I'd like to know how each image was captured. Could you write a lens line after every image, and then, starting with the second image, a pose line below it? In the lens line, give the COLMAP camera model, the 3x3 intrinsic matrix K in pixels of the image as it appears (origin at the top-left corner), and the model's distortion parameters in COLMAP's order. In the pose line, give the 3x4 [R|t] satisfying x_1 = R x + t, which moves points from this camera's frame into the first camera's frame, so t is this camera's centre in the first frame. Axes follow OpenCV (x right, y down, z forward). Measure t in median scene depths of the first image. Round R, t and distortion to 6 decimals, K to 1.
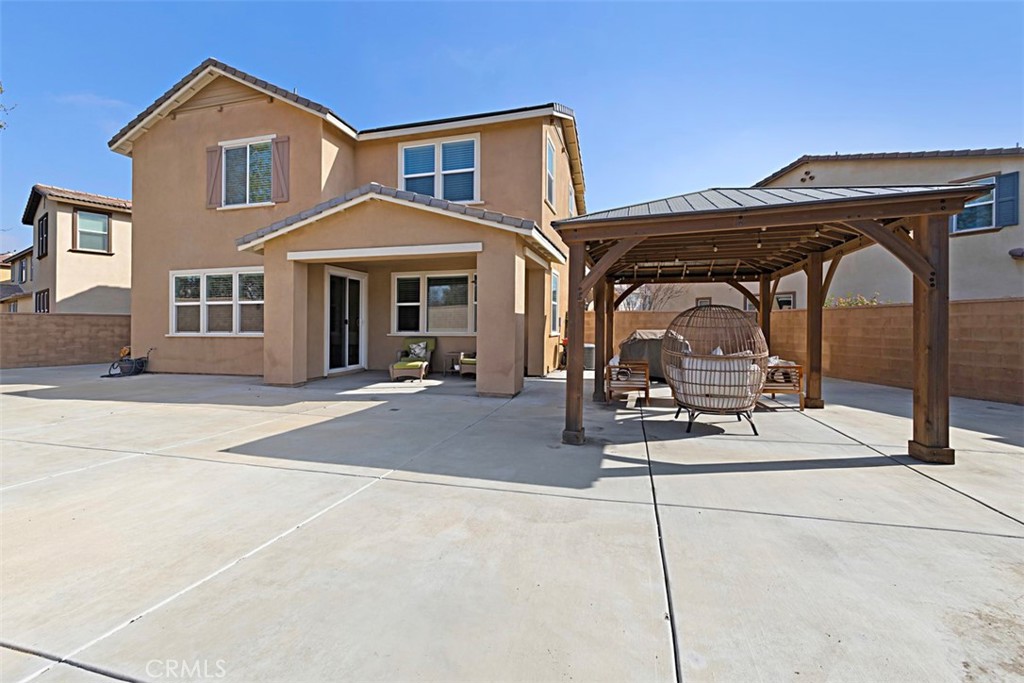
lens RADIAL K [[444.6, 0, 510.2], [0, 444.6, 332.9], [0, 0, 1]] dist [0.002841, 0.000340]
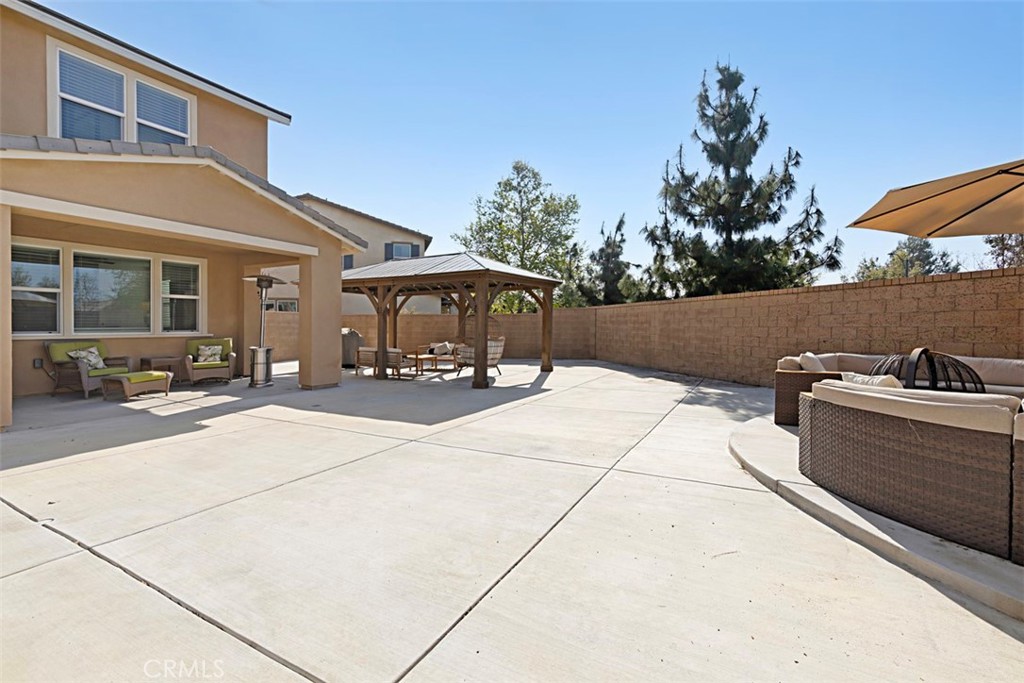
lens RADIAL K [[444.6, 0, 513.6], [0, 444.6, 349.9], [0, 0, 1]] dist [0.002841, 0.000340]
pose [[0.221797, -0.051162, 0.973750, -0.929642], [0.014960, 0.998684, 0.049065, -0.000338], [-0.974978, 0.003685, 0.222271, 0.264262]]
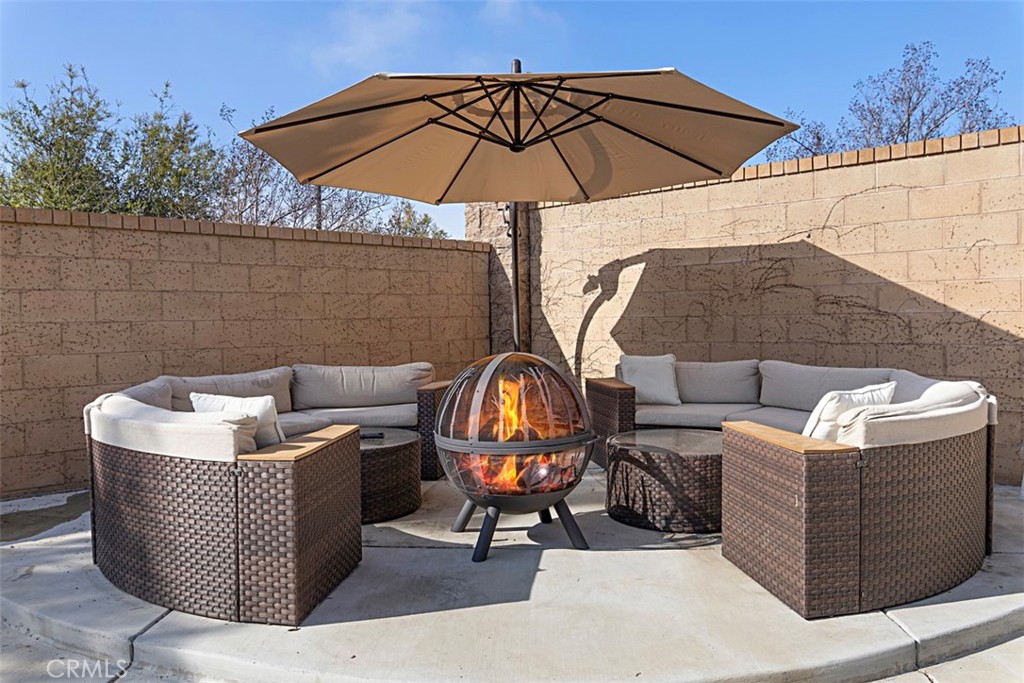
lens RADIAL K [[771.7, 0, 509.7], [0, 771.7, 341.7], [0, 0, 1]] dist [-0.007190, 0.000755]
pose [[-0.977413, 0.020739, -0.210316, -0.315531], [0.011302, 0.998879, 0.045977, -0.000150], [0.211034, 0.042561, -0.976552, 0.384247]]
